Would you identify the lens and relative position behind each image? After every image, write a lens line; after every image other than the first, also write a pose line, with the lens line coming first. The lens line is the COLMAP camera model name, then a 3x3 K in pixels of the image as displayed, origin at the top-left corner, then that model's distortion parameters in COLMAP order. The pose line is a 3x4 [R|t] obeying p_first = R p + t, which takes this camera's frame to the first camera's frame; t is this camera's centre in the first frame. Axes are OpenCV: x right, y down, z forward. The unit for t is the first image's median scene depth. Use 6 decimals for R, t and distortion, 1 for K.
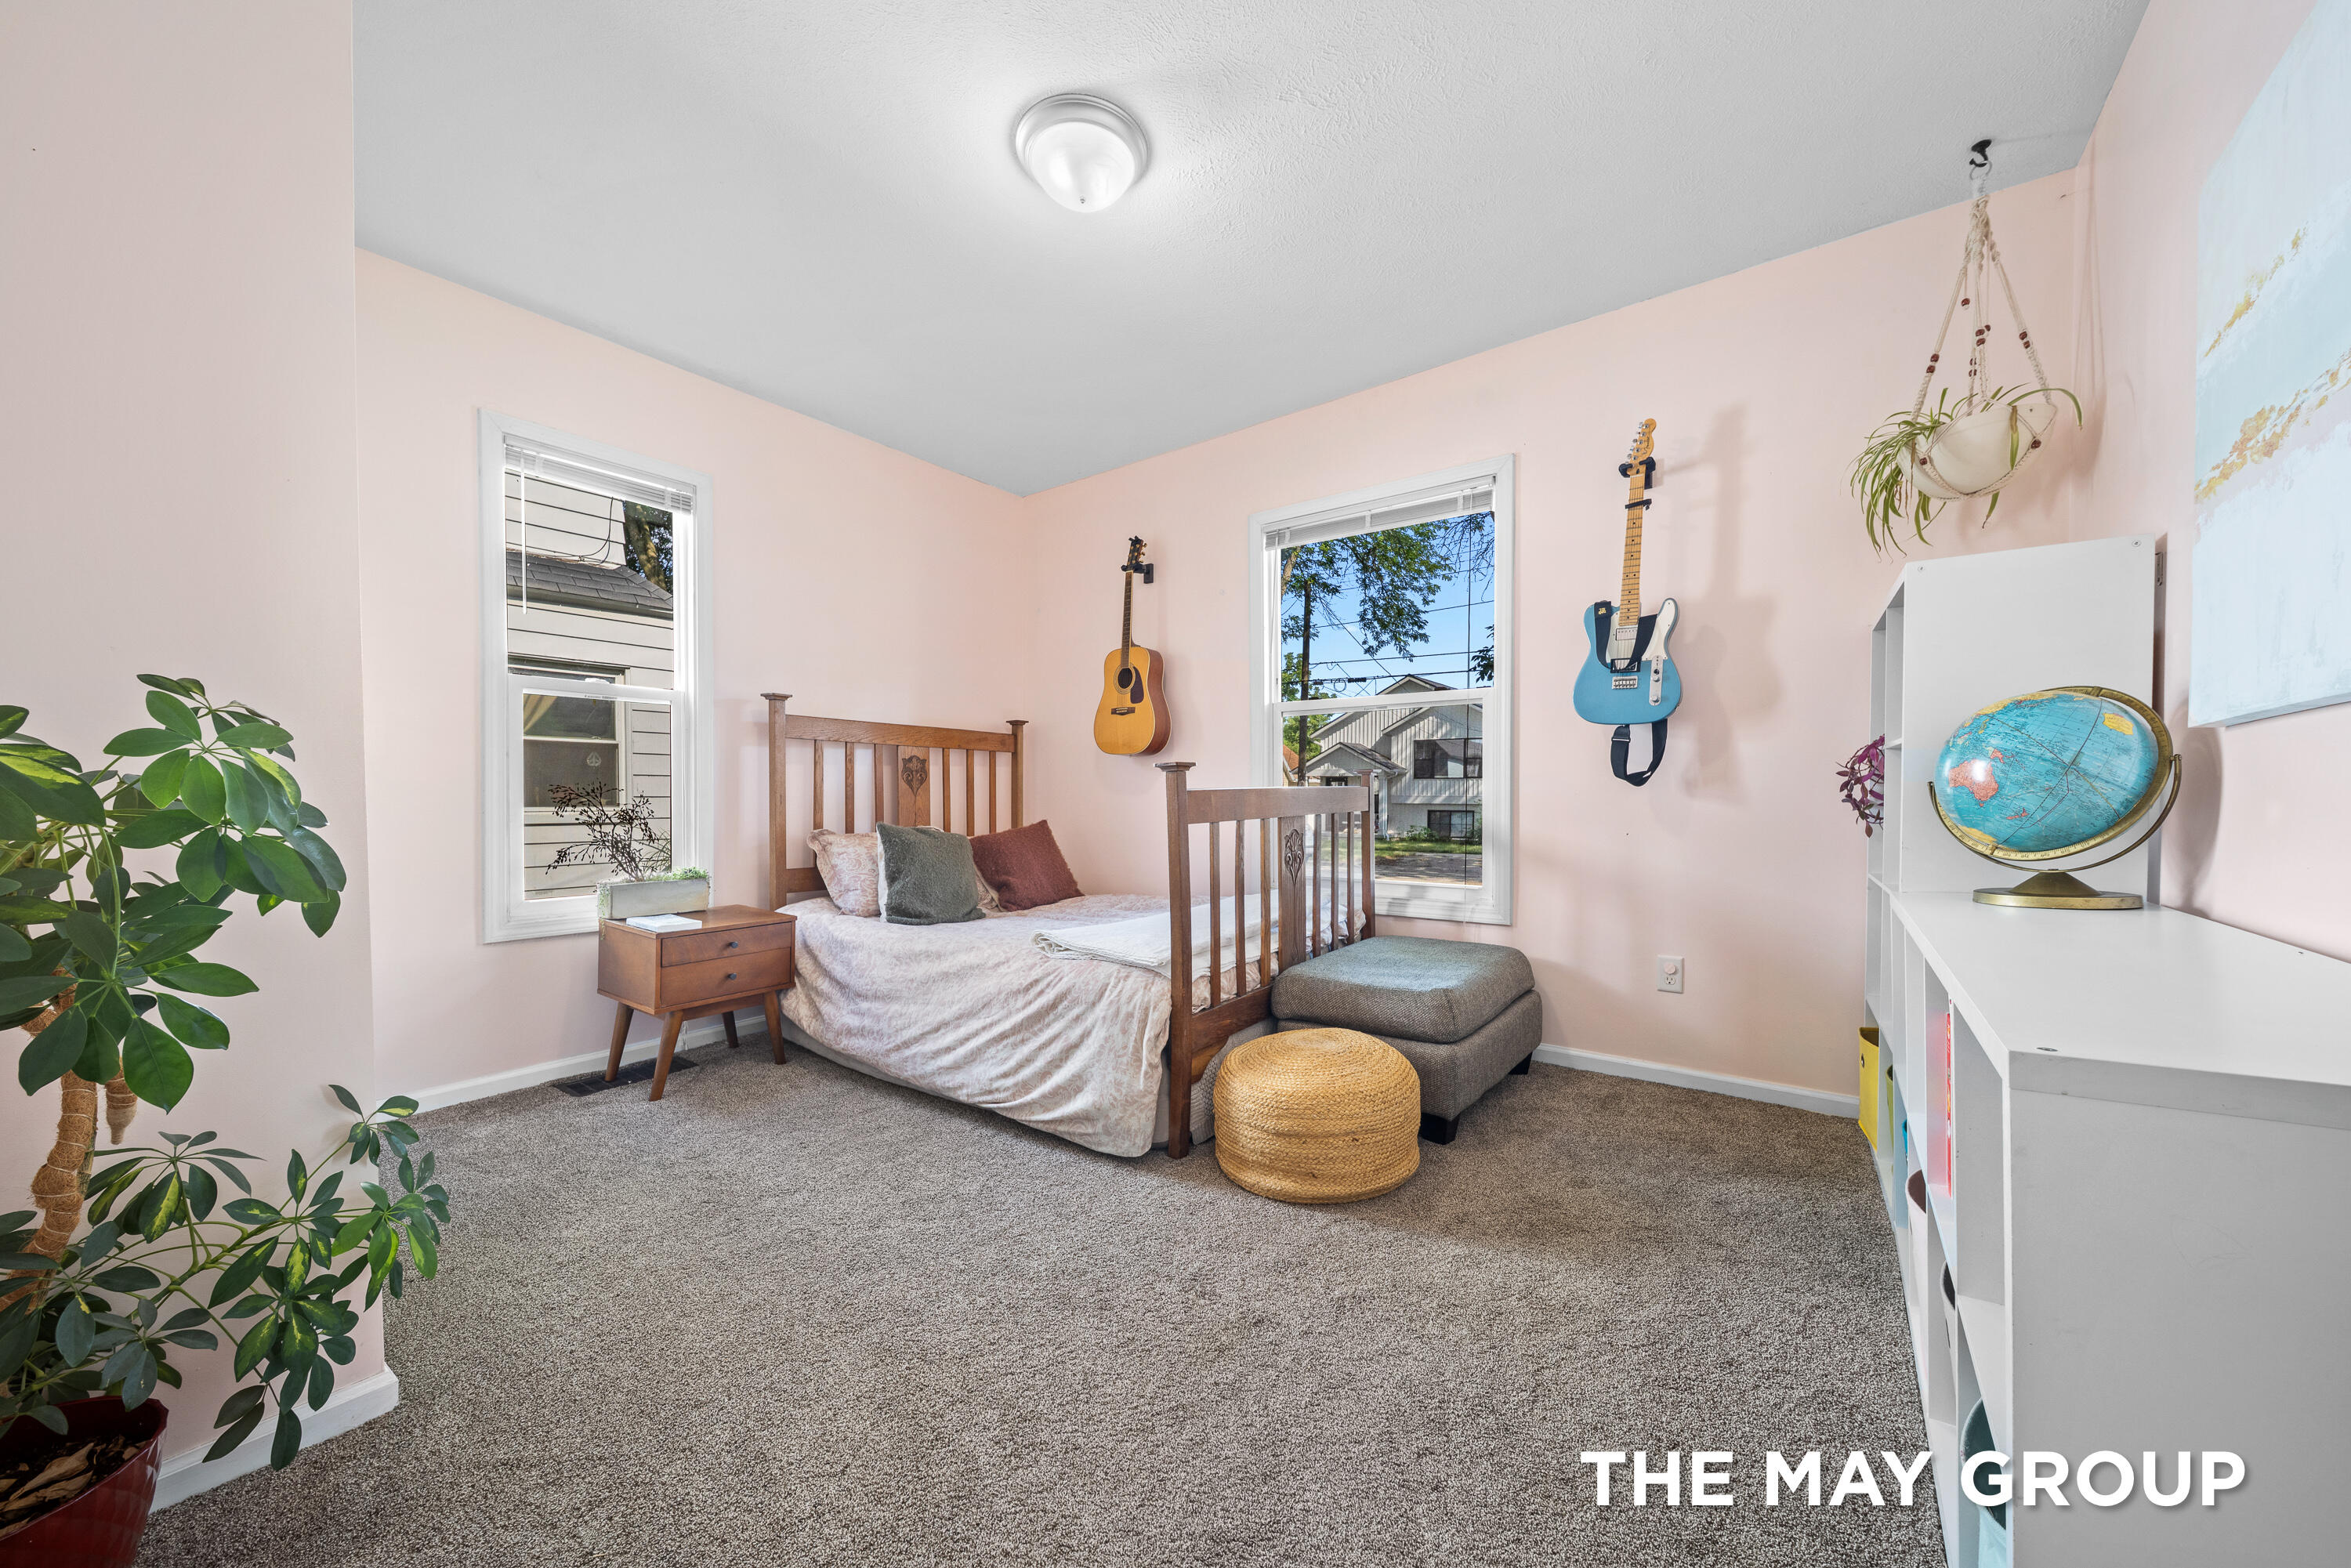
lens RADIAL K [[846.6, 0, 1173.0], [0, 846.6, 817.0], [0, 0, 1]] dist [-0.001315, -0.002178]
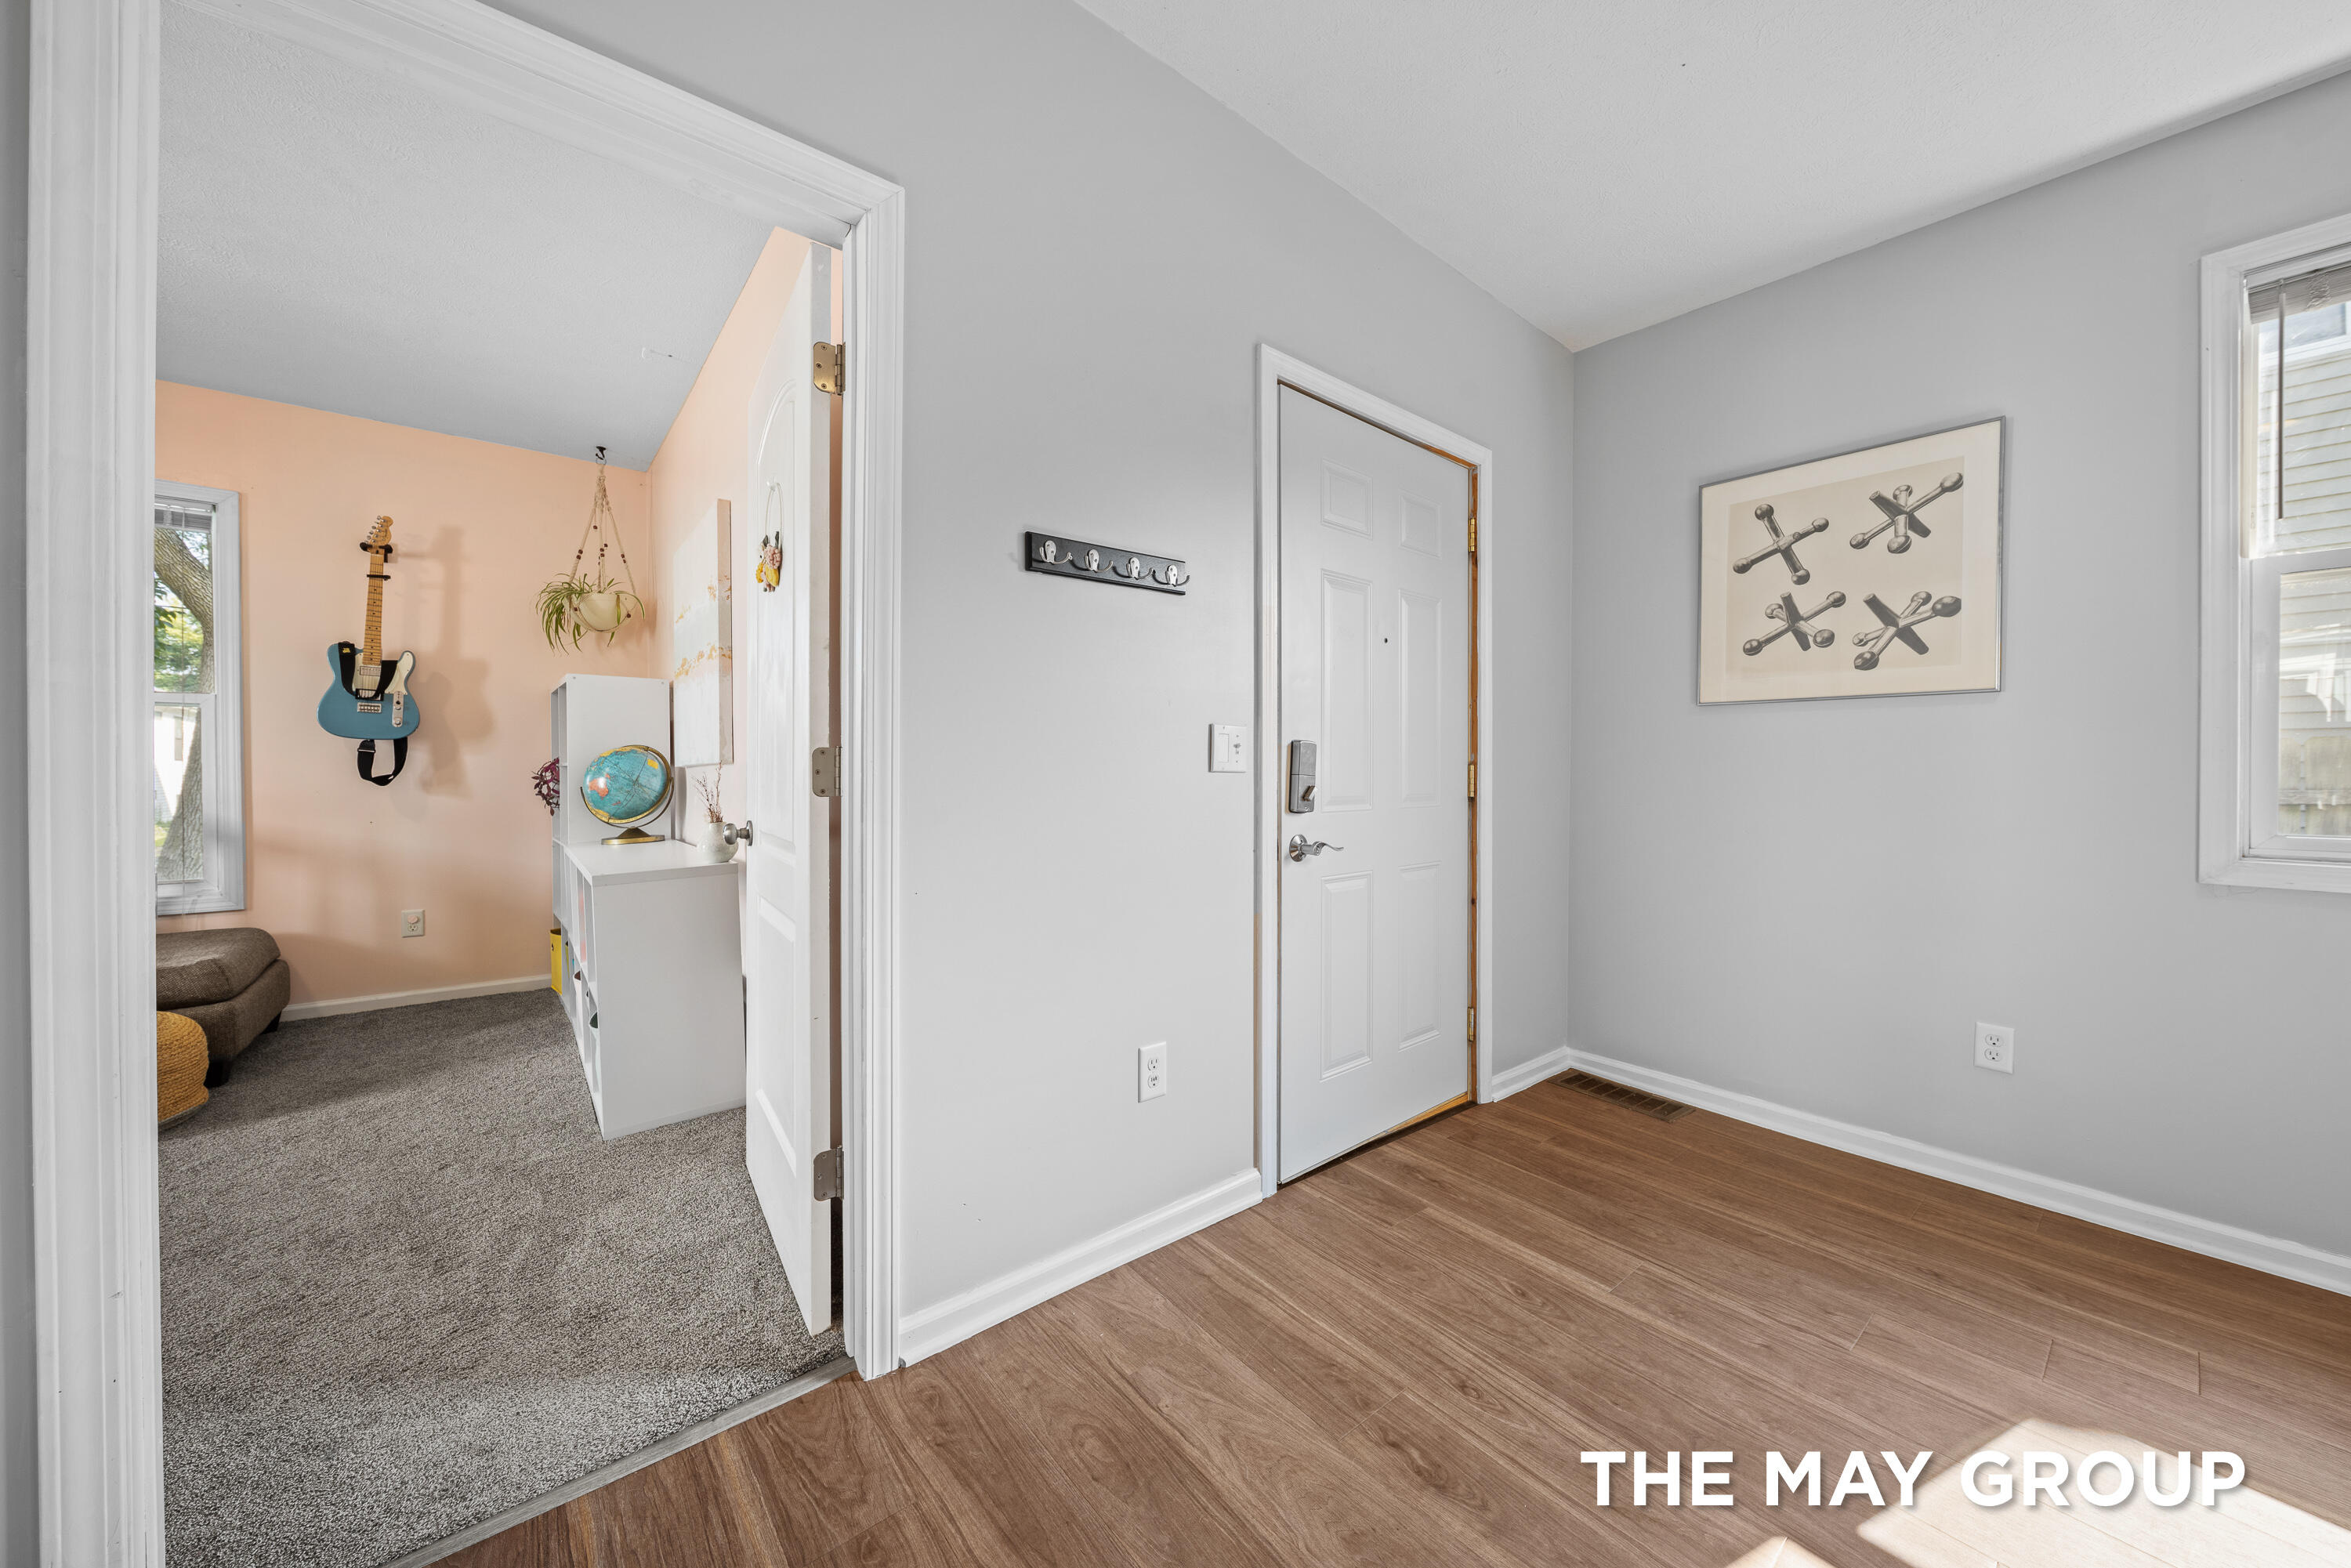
lens RADIAL K [[820.8, 0, 1175.5], [0, 820.8, 784.0], [0, 0, 1]] dist [-0.000400, -0.000136]
pose [[0.230192, -0.009907, 0.973095, -0.423206], [0.024977, 0.999679, 0.004270, -0.013862], [-0.972825, 0.023322, 0.230366, -0.515811]]
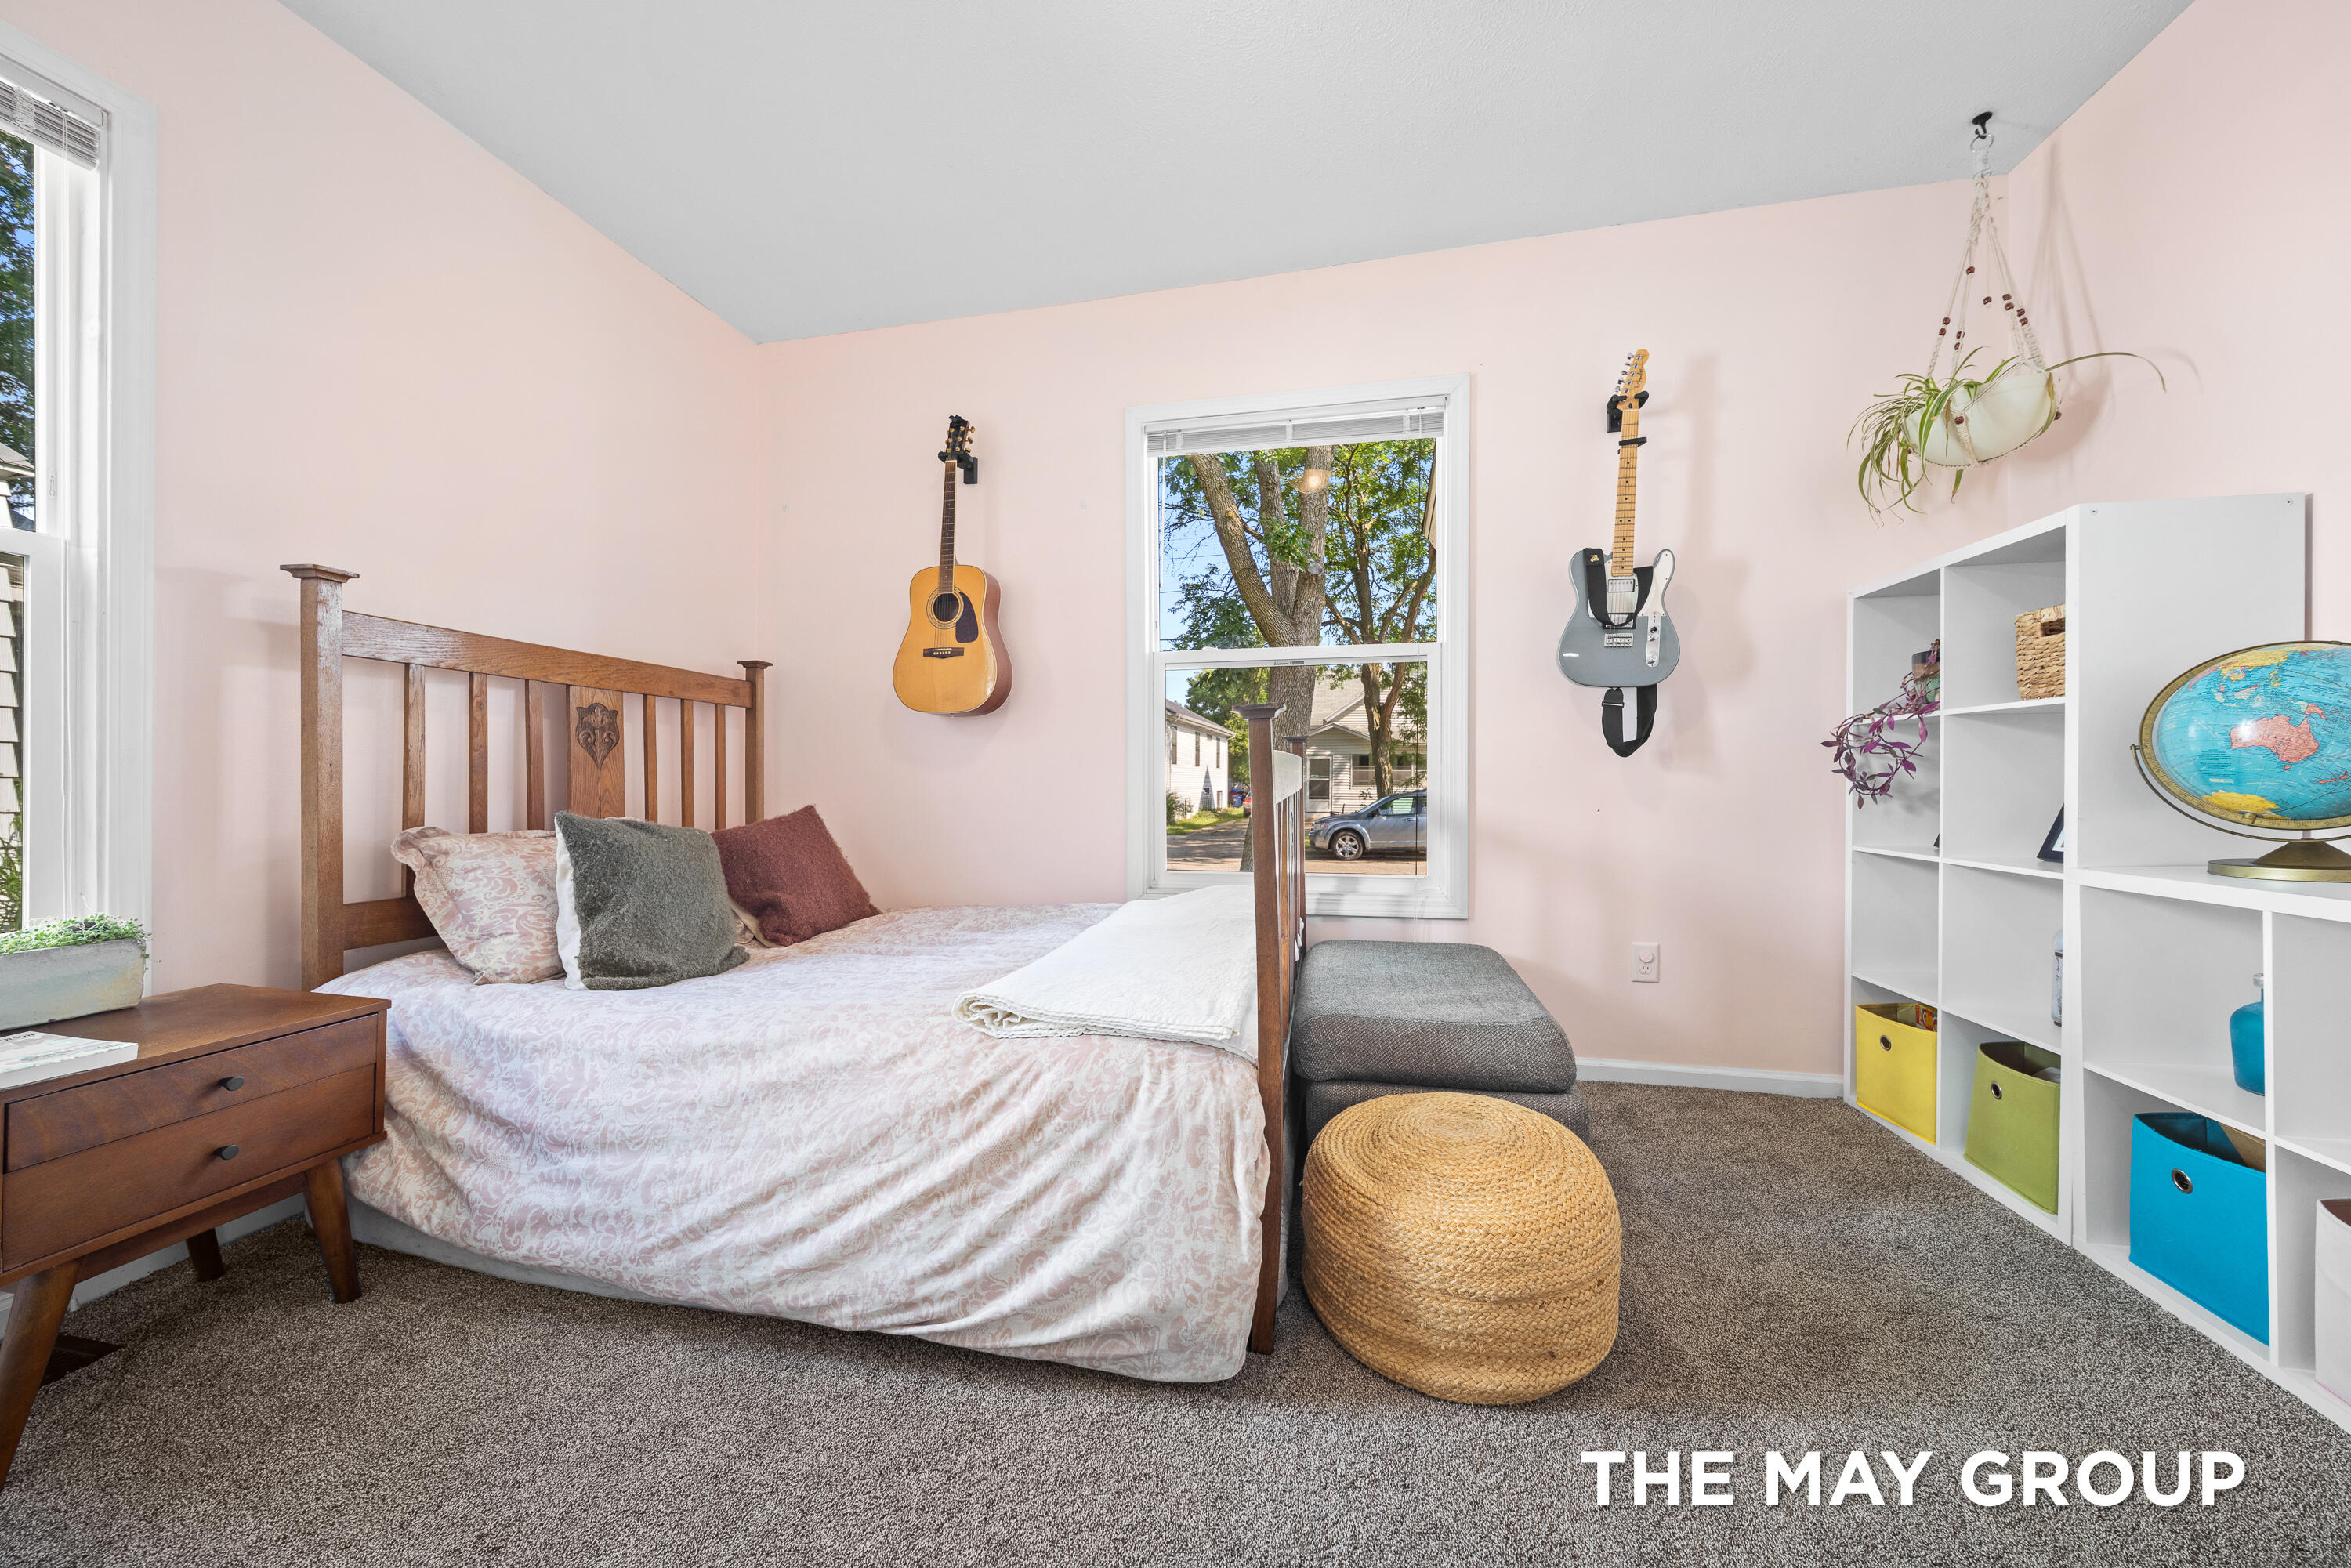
lens RADIAL K [[842.9, 0, 1189.8], [0, 842.9, 789.5], [0, 0, 1]] dist [-0.001159, -0.001918]
pose [[0.908714, -0.005548, 0.417383, -0.246371], [0.011491, 0.999865, -0.011727, 0.003040], [-0.417261, 0.015452, 0.908655, 0.384318]]
